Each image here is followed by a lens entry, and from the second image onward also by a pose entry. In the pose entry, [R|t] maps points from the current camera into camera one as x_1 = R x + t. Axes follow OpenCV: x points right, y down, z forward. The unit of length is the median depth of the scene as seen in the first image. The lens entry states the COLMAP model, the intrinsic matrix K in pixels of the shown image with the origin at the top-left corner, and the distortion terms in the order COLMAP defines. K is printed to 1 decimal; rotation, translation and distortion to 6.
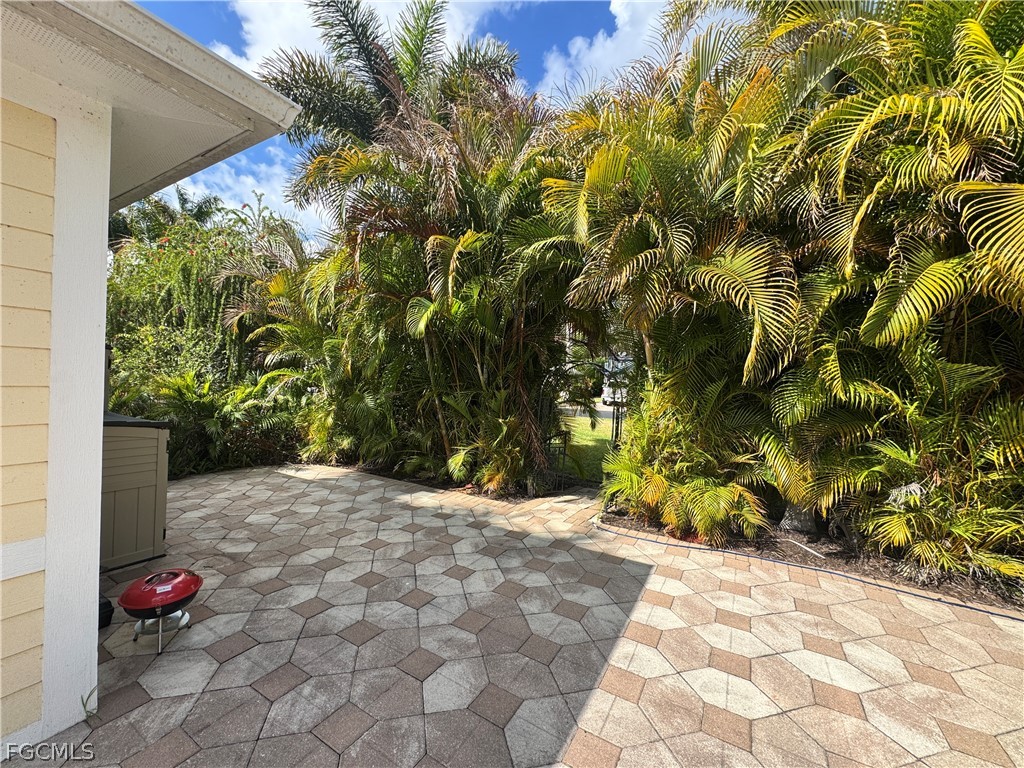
lens RADIAL K [[405.5, 0, 511.0], [0, 405.5, 383.8], [0, 0, 1]] dist [-0.000861, -0.000034]
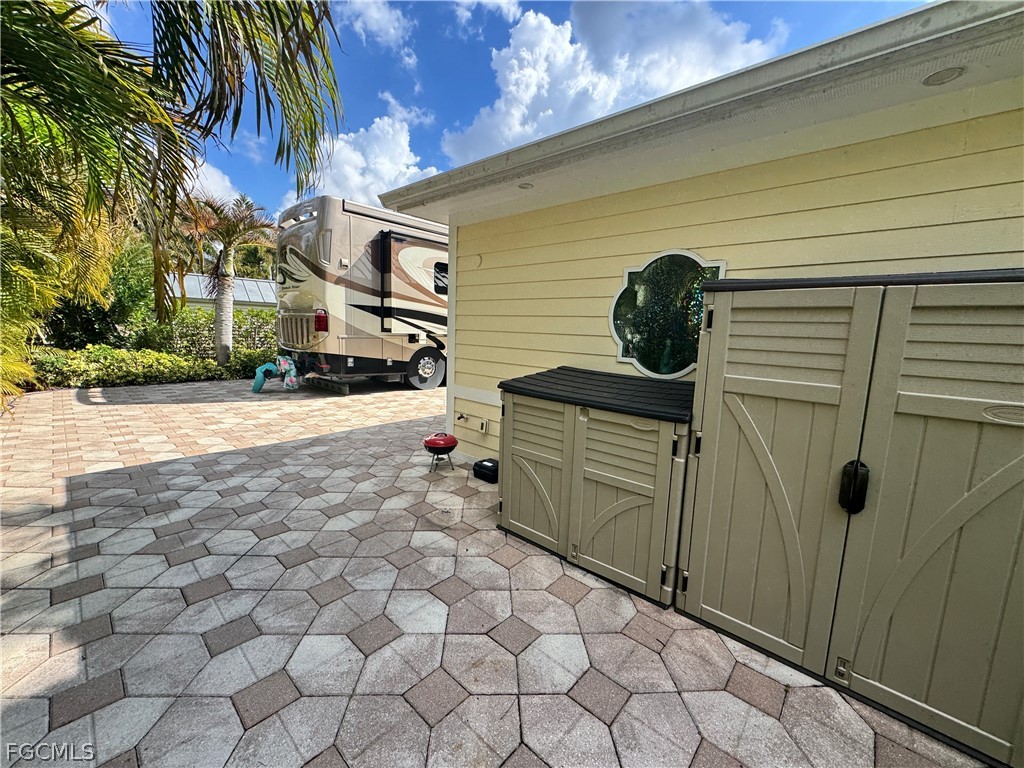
lens RADIAL K [[405.5, 0, 518.1], [0, 405.5, 380.1], [0, 0, 1]] dist [-0.000861, -0.000034]
pose [[-0.979179, -0.094588, 0.179617, -1.052472], [-0.069267, 0.987388, 0.142359, -0.042209], [-0.190817, 0.126954, -0.973382, 1.880494]]
